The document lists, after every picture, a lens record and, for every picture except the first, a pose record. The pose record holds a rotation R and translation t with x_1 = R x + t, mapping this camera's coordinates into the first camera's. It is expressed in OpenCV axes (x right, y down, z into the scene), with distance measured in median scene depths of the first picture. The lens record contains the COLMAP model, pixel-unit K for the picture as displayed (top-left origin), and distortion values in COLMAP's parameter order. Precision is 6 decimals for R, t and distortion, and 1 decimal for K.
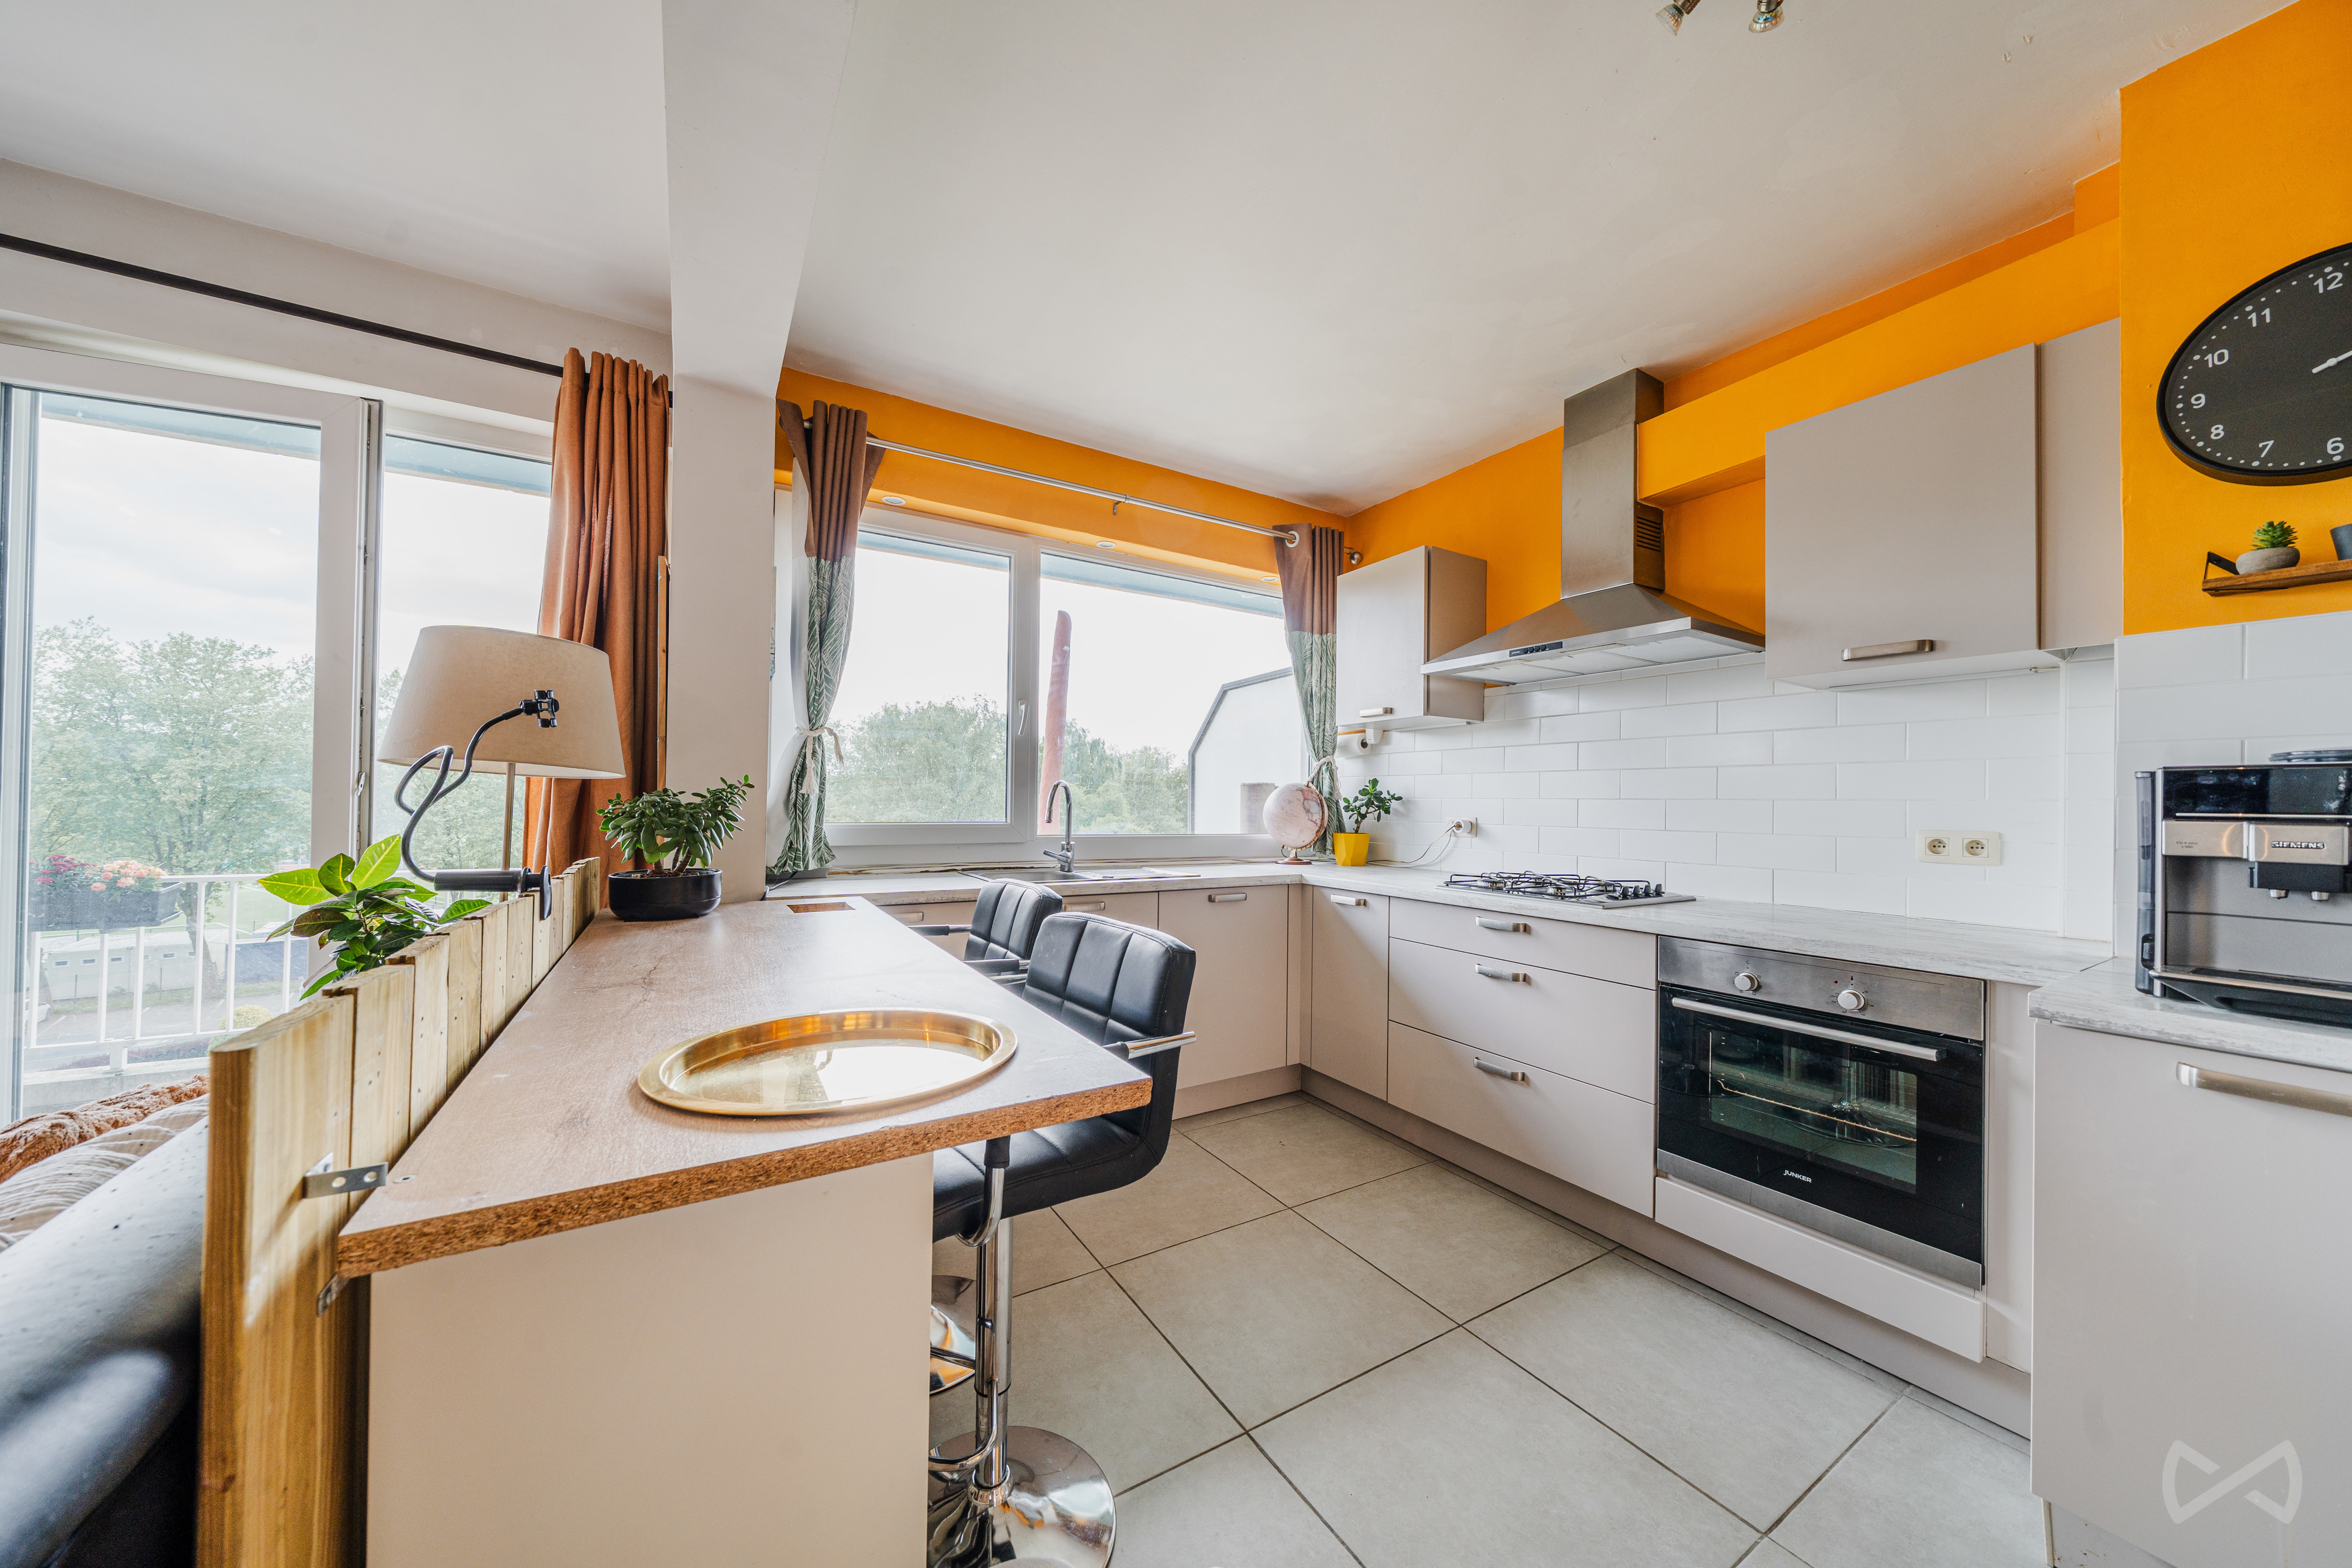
lens RADIAL K [[797.4, 0, 1169.3], [0, 797.4, 787.8], [0, 0, 1]] dist [-0.003039, -0.001512]
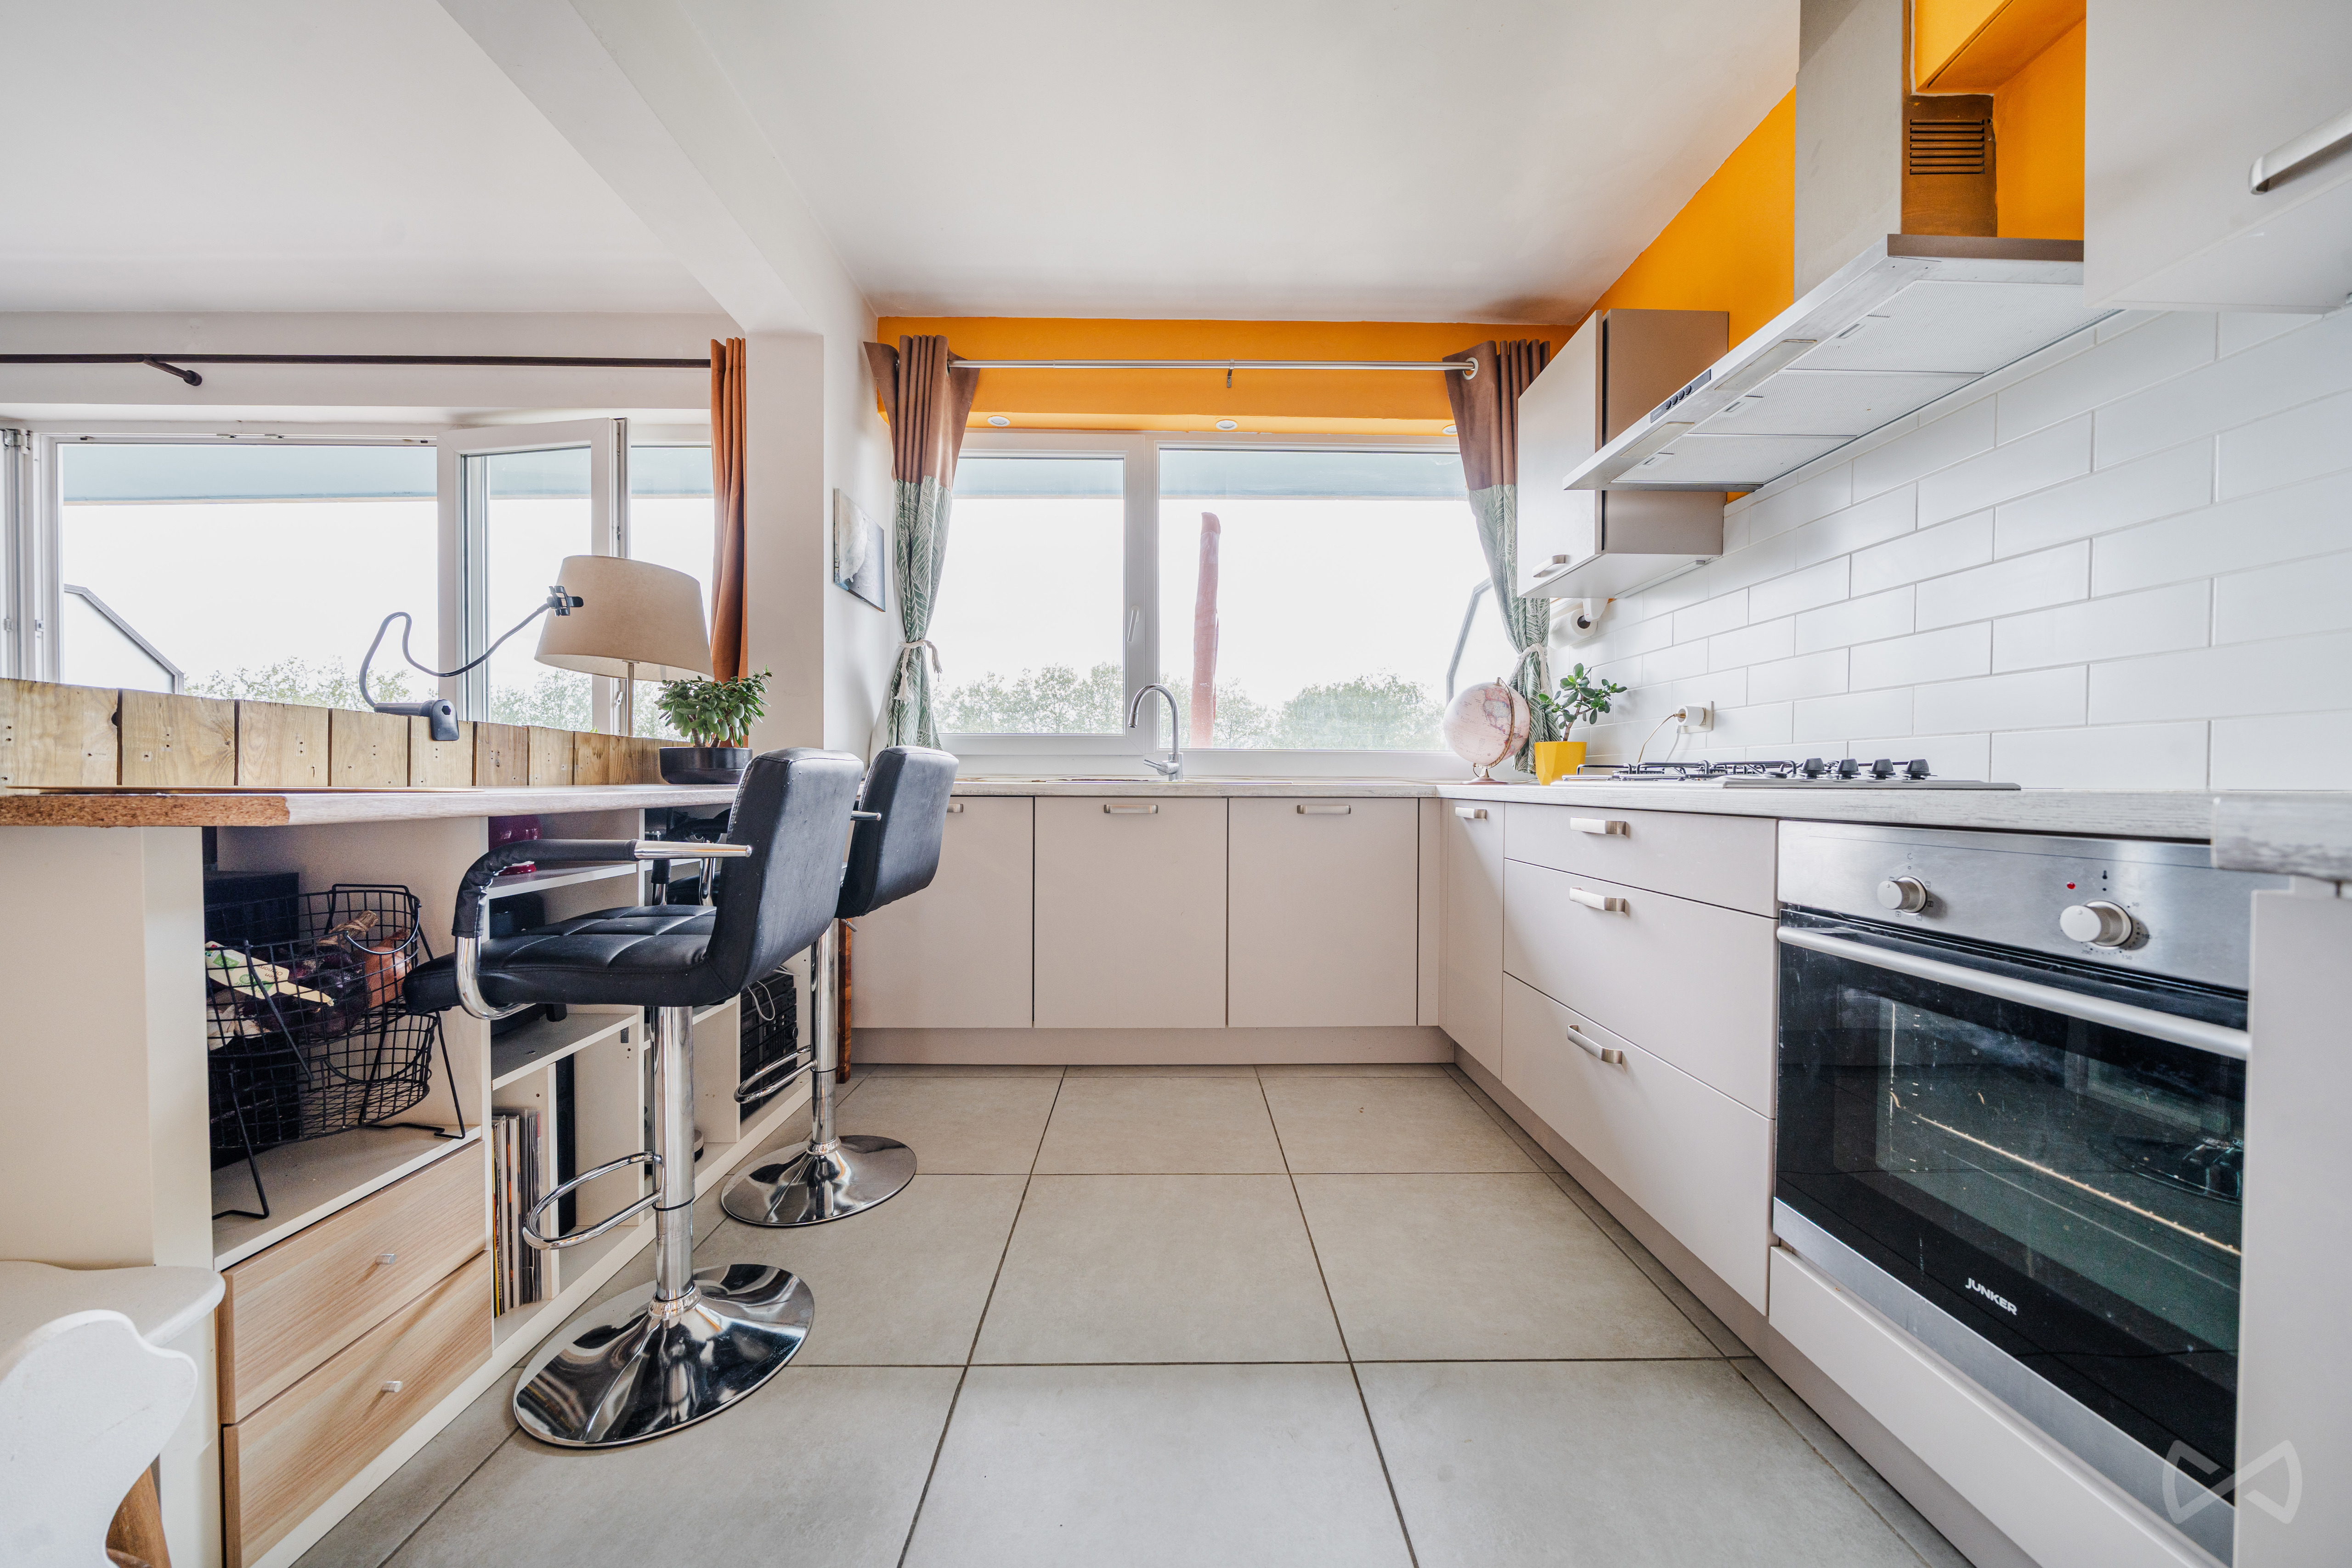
lens RADIAL K [[797.4, 0, 1160.4], [0, 797.4, 785.3], [0, 0, 1]] dist [-0.003039, -0.001512]
pose [[0.862142, -0.005689, -0.506635, 0.351914], [0.016648, 0.999715, 0.017104, 0.096500], [0.506393, -0.023181, 0.861991, 0.201172]]
